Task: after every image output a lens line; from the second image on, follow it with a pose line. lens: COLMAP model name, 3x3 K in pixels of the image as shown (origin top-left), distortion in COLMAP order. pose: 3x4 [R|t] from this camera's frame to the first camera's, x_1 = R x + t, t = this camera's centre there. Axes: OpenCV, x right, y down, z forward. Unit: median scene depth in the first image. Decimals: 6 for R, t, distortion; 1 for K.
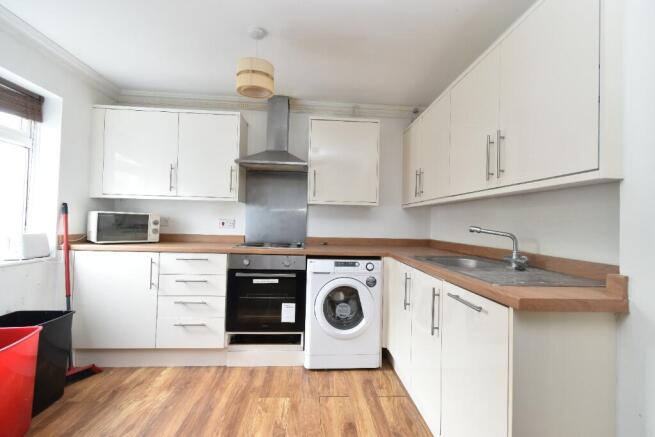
lens RADIAL K [[290.6, 0, 327.5], [0, 290.6, 218.5], [0, 0, 1]] dist [-0.001241, -0.000101]
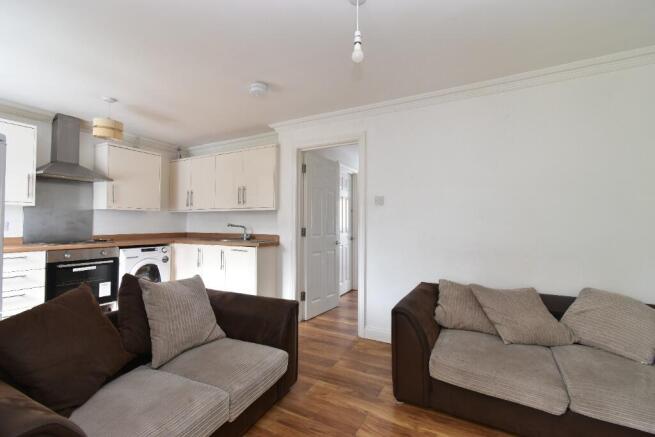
lens RADIAL K [[290.6, 0, 328.5], [0, 290.6, 219.0], [0, 0, 1]] dist [-0.001241, -0.000101]
pose [[0.536969, -0.009448, 0.843549, -0.720777], [-0.003019, 0.999909, 0.013121, -0.028673], [-0.843597, -0.009592, 0.536892, -0.620509]]
